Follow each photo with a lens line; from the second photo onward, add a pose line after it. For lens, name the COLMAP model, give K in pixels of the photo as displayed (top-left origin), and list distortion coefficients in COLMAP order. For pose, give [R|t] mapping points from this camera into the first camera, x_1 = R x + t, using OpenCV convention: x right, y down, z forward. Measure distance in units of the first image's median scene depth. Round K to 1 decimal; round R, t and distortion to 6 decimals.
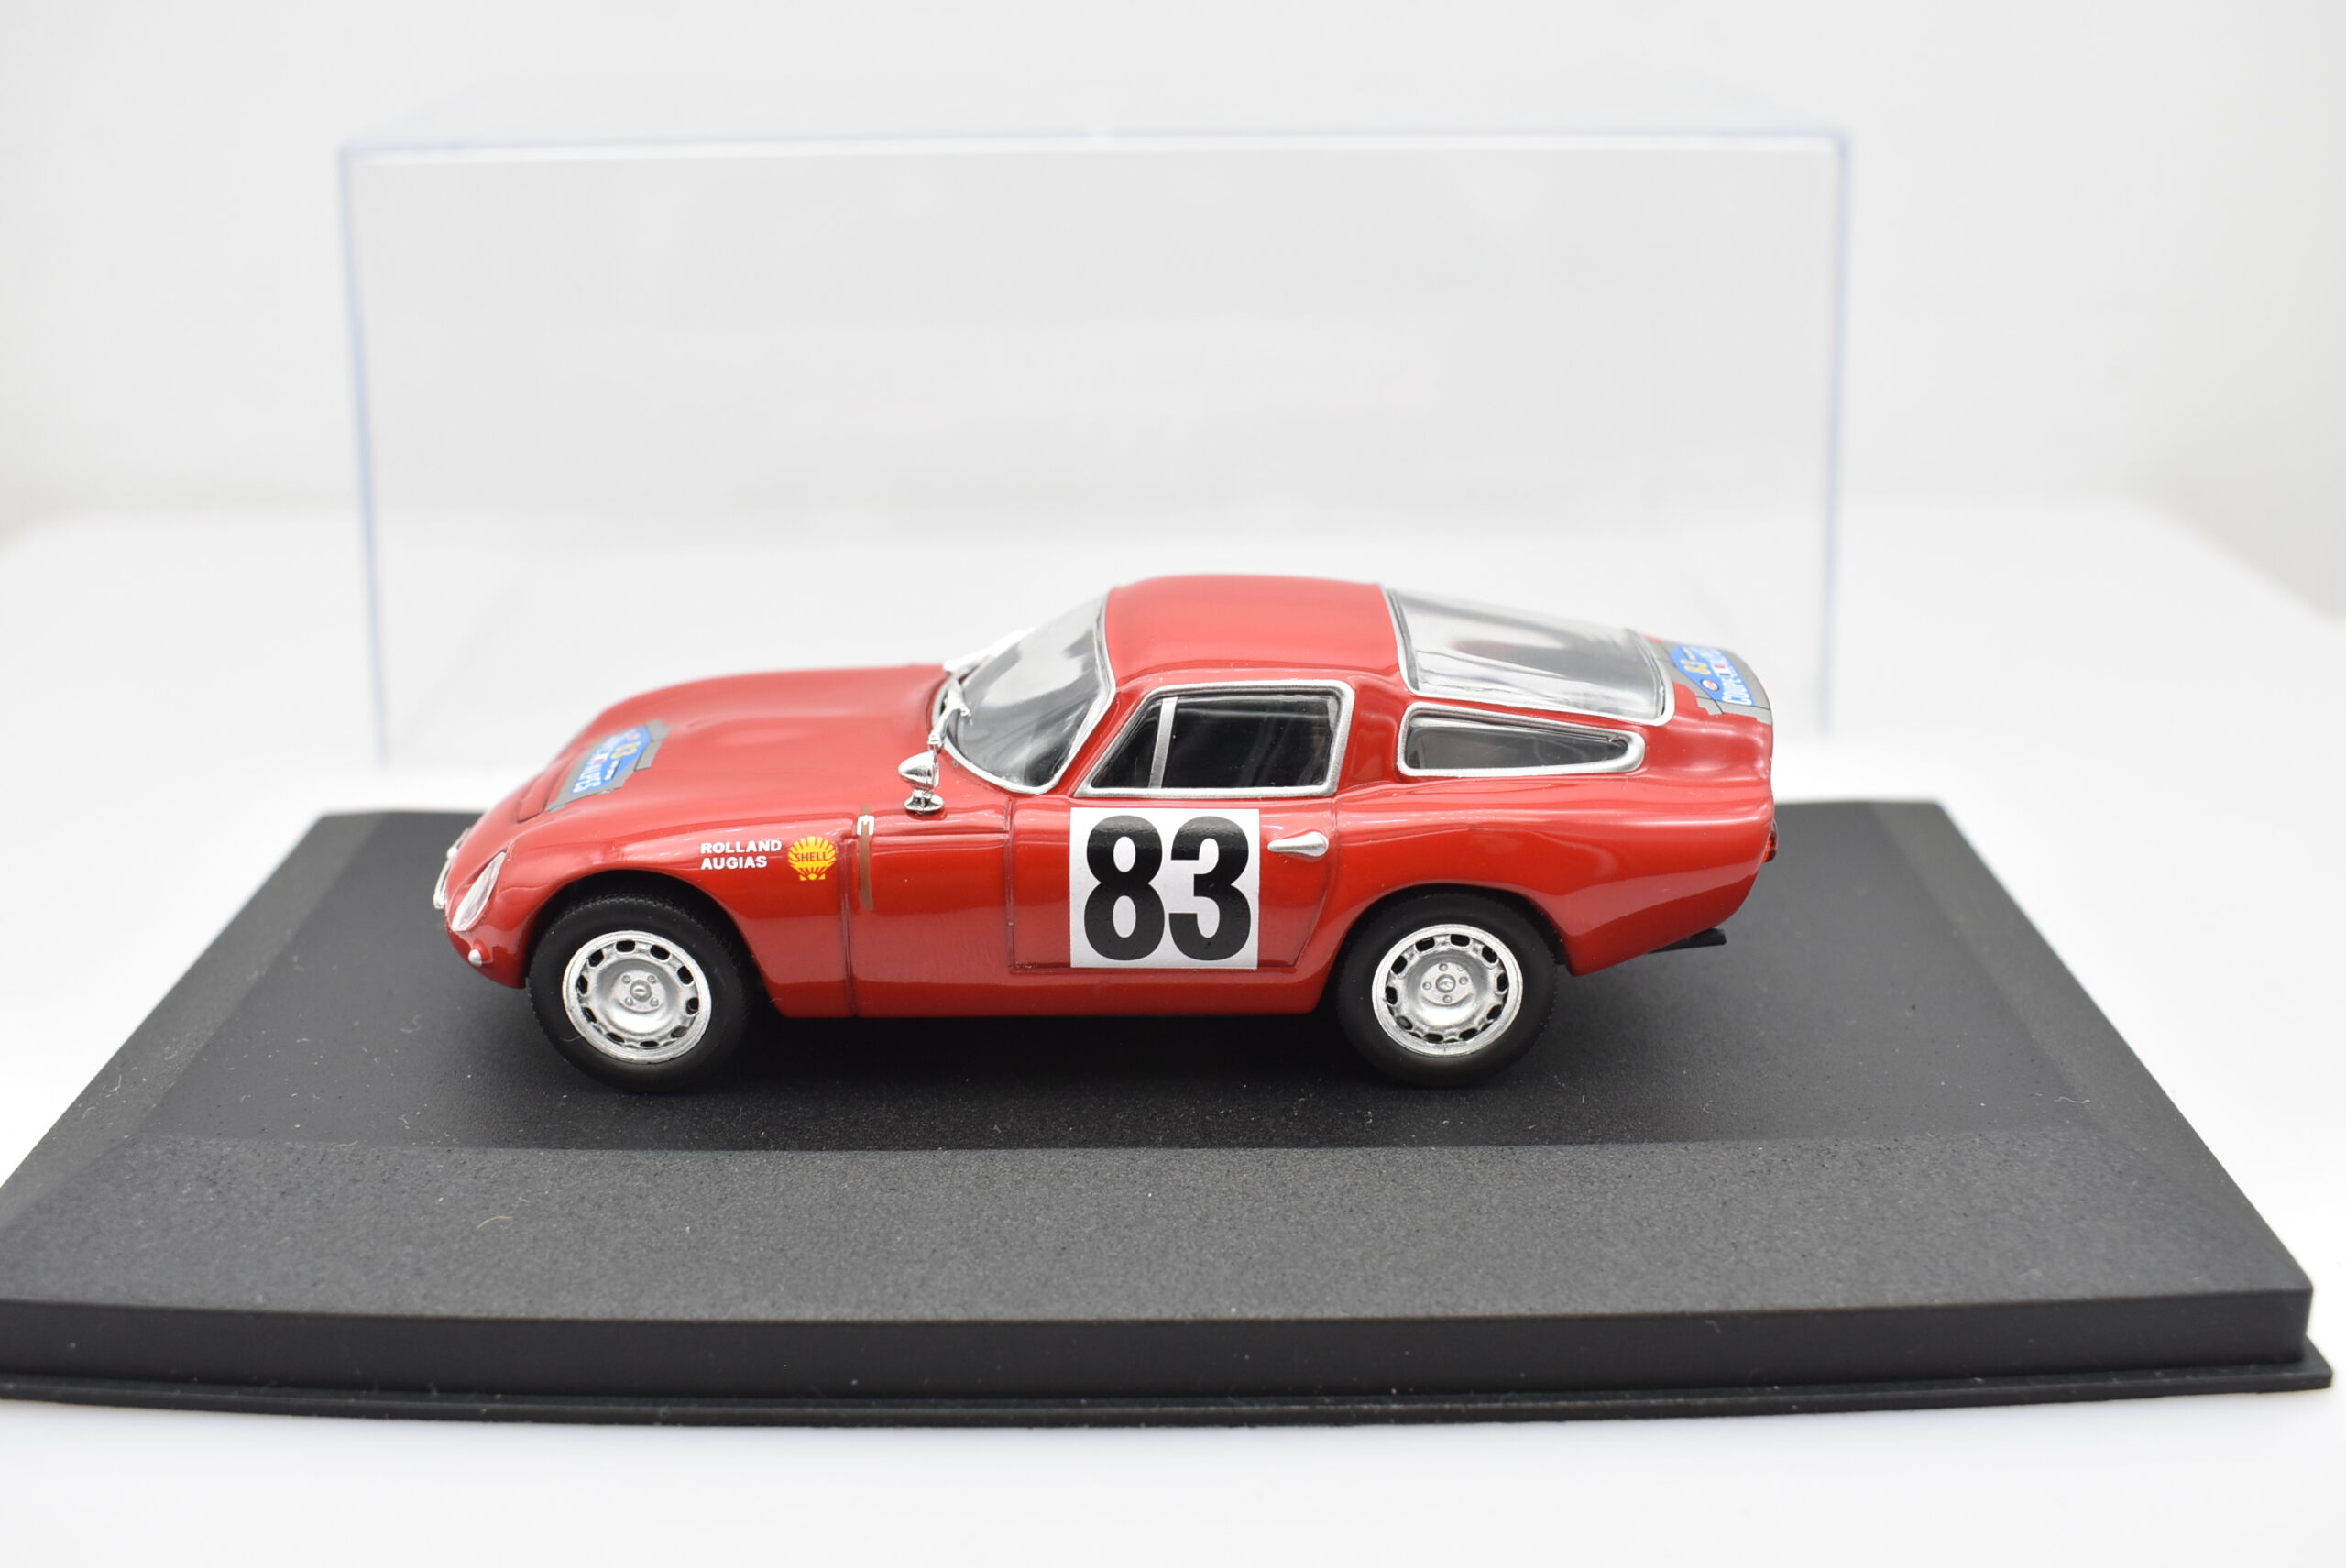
lens RADIAL K [[1977.2, 0, 1164.2], [0, 1977.2, 691.7], [0, 0, 1]] dist [-0.004531, -0.000493]
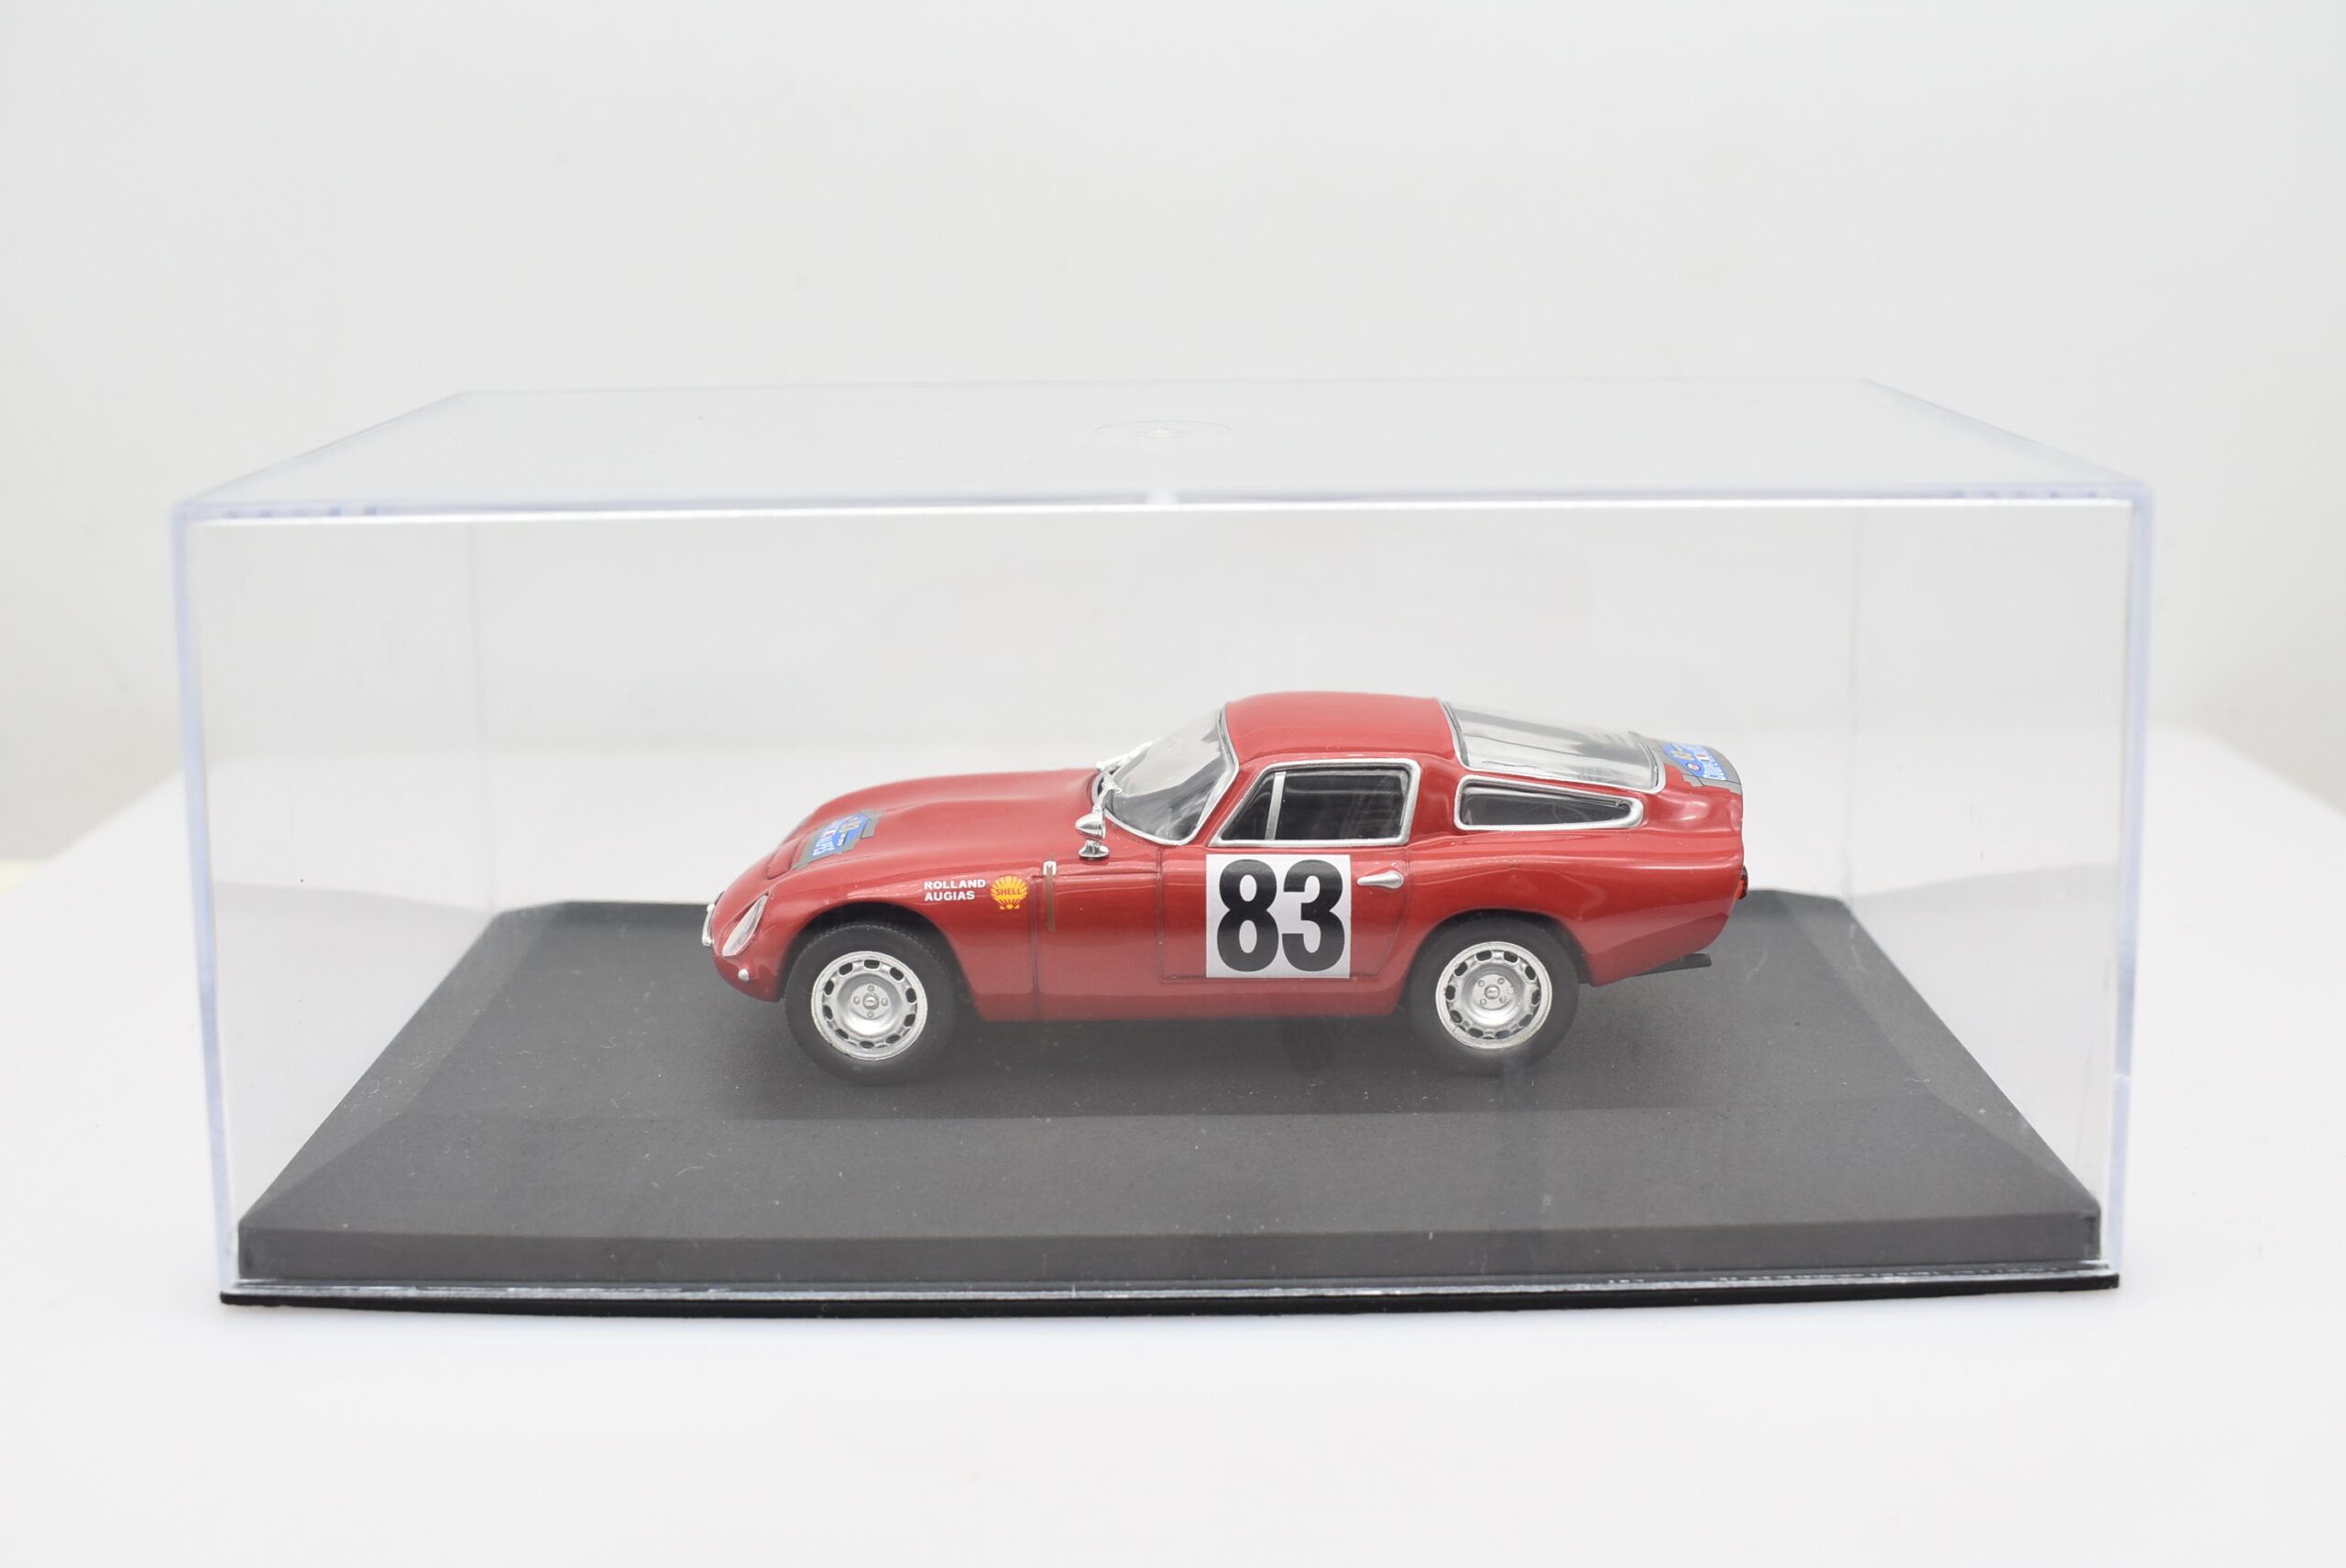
lens RADIAL K [[2080.8, 0, 1173.0], [0, 2080.8, 784.0], [0, 0, 1]] dist [-0.000125, -0.005066]
pose [[0.999996, -0.002681, -0.000070, -0.068090], [0.002663, 0.995704, -0.092558, 0.138088], [0.000318, 0.092557, 0.995707, -0.373102]]
